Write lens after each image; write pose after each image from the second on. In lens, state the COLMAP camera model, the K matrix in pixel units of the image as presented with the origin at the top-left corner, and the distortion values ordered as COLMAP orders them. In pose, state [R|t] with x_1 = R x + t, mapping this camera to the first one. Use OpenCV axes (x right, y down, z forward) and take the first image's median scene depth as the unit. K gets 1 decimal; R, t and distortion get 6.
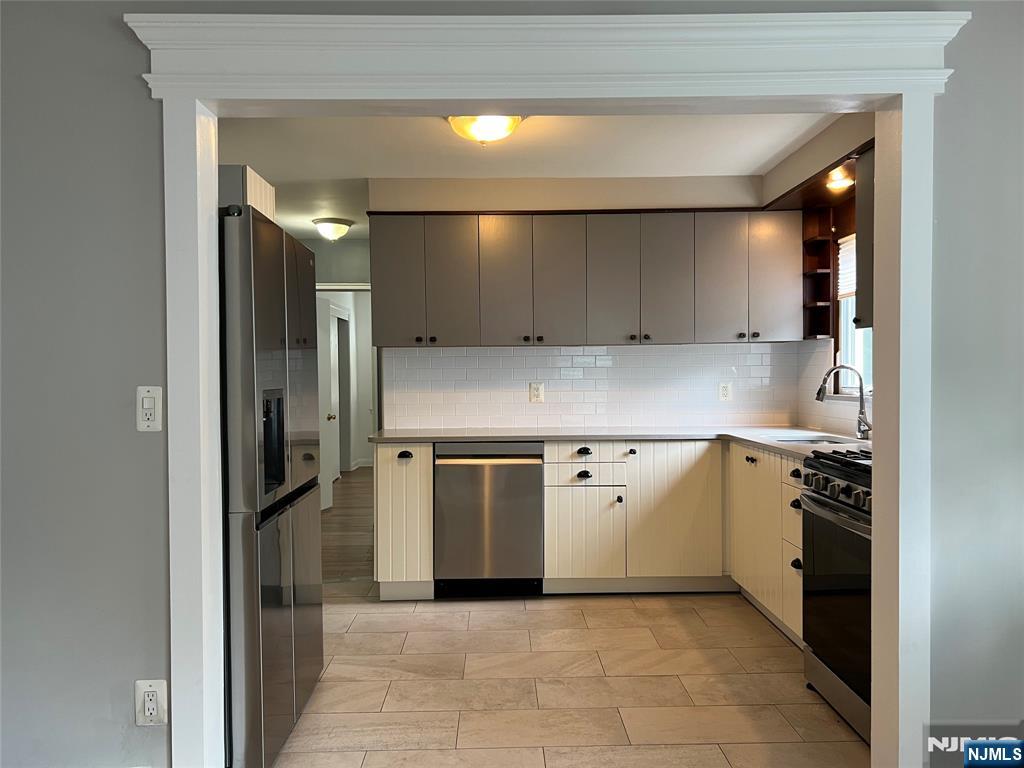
lens RADIAL K [[768.9, 0, 508.6], [0, 768.9, 380.1], [0, 0, 1]] dist [0.040616, -0.033851]
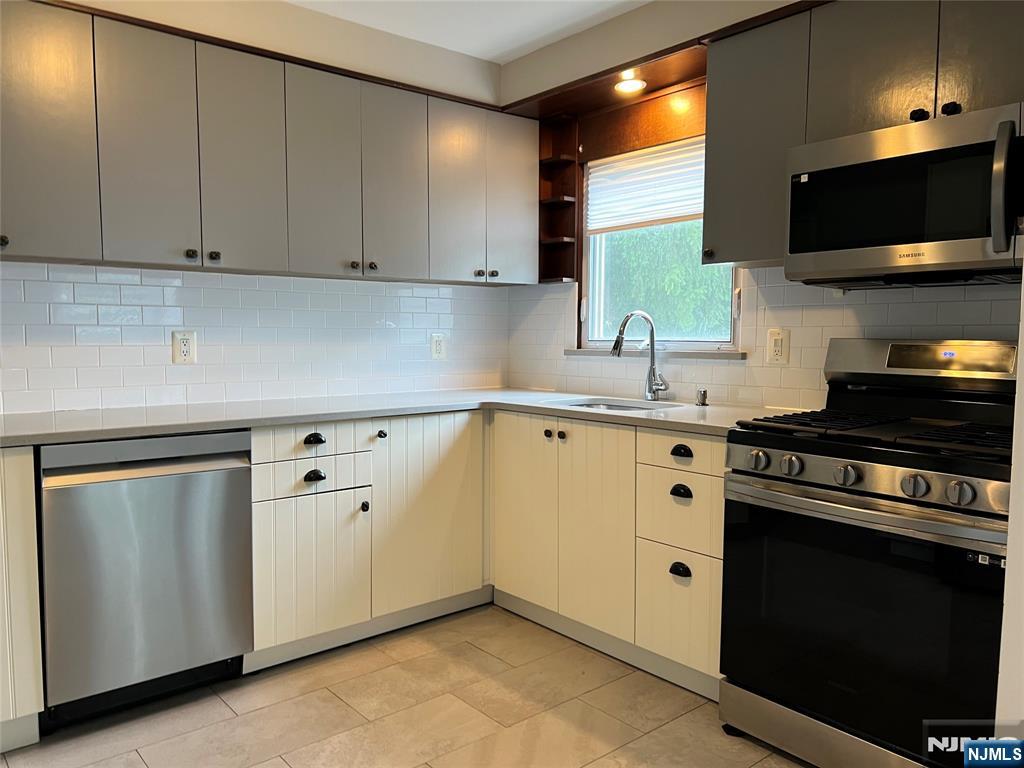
lens RADIAL K [[768.9, 0, 517.6], [0, 768.9, 391.5], [0, 0, 1]] dist [0.040616, -0.033851]
pose [[0.773102, -0.037509, 0.633172, -0.171753], [-0.003576, 0.997976, 0.063486, 0.012318], [-0.634272, -0.051345, 0.771403, 0.406499]]
